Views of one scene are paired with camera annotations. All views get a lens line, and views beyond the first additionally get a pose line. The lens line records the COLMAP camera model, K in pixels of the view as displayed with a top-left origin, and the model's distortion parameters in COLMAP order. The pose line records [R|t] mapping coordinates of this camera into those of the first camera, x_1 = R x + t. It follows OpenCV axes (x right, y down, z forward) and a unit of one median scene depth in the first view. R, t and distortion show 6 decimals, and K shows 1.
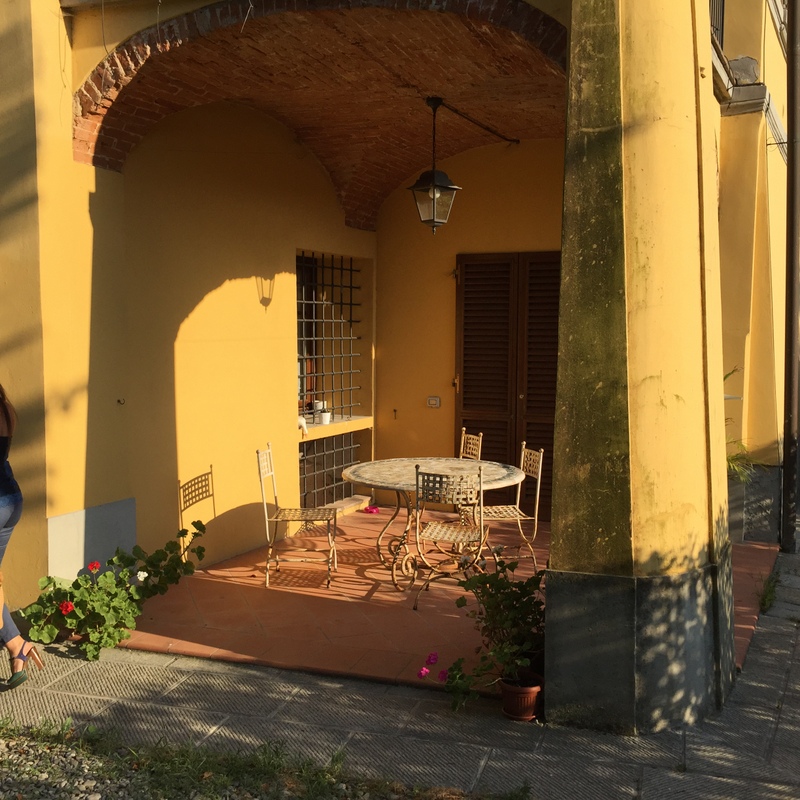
lens RADIAL K [[939.8, 0, 400.0], [0, 939.8, 400.0], [0, 0, 1]] dist [0.091873, -0.150134]
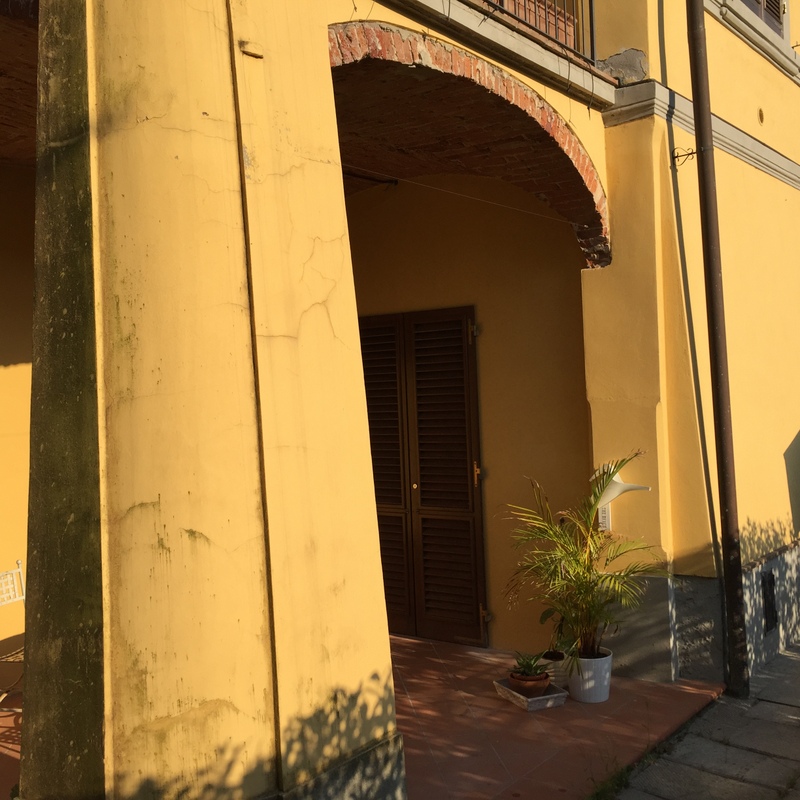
lens RADIAL K [[939.8, 0, 400.0], [0, 939.8, 400.0], [0, 0, 1]] dist [0.091873, -0.150134]
pose [[0.978536, -0.039501, -0.202255, 0.573230], [0.026254, 0.997356, -0.067768, -0.047362], [0.204398, 0.061004, 0.976985, 0.390125]]
